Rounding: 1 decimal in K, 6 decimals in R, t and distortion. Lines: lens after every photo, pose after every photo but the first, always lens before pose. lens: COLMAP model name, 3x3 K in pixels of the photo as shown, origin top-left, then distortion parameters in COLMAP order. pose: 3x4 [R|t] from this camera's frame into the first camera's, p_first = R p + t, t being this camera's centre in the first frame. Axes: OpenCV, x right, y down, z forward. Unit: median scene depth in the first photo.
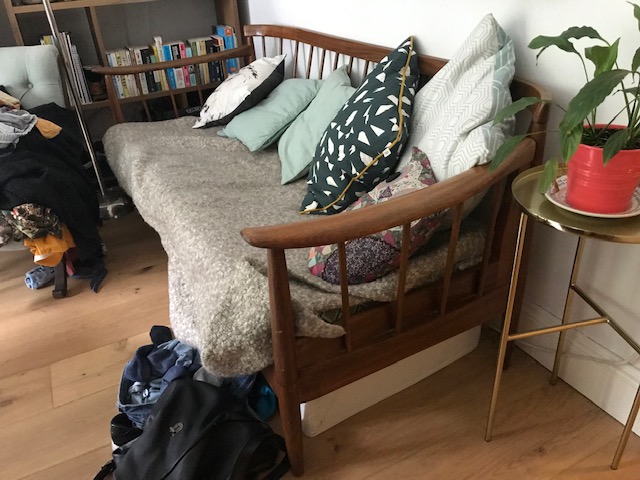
lens RADIAL K [[526.2, 0, 316.6], [0, 526.2, 239.5], [0, 0, 1]] dist [-0.000182, 0.008977]
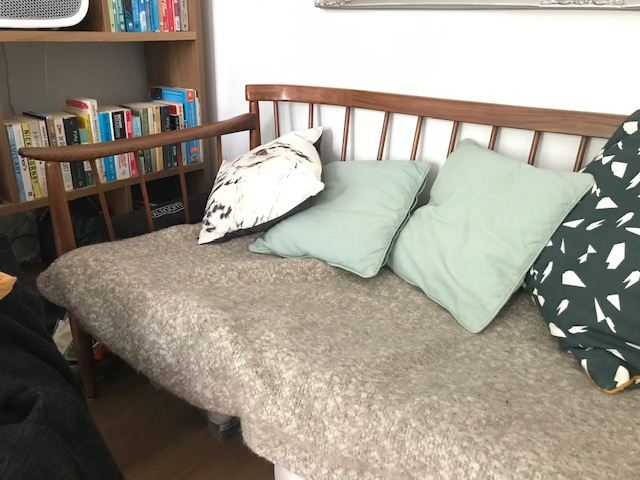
lens RADIAL K [[526.2, 0, 321.8], [0, 526.2, 242.9], [0, 0, 1]] dist [-0.000182, 0.008977]
pose [[0.907642, -0.087299, 0.410566, -0.324234], [0.142037, 0.984308, -0.104708, -0.118486], [-0.394983, 0.153353, 0.905799, 0.365433]]
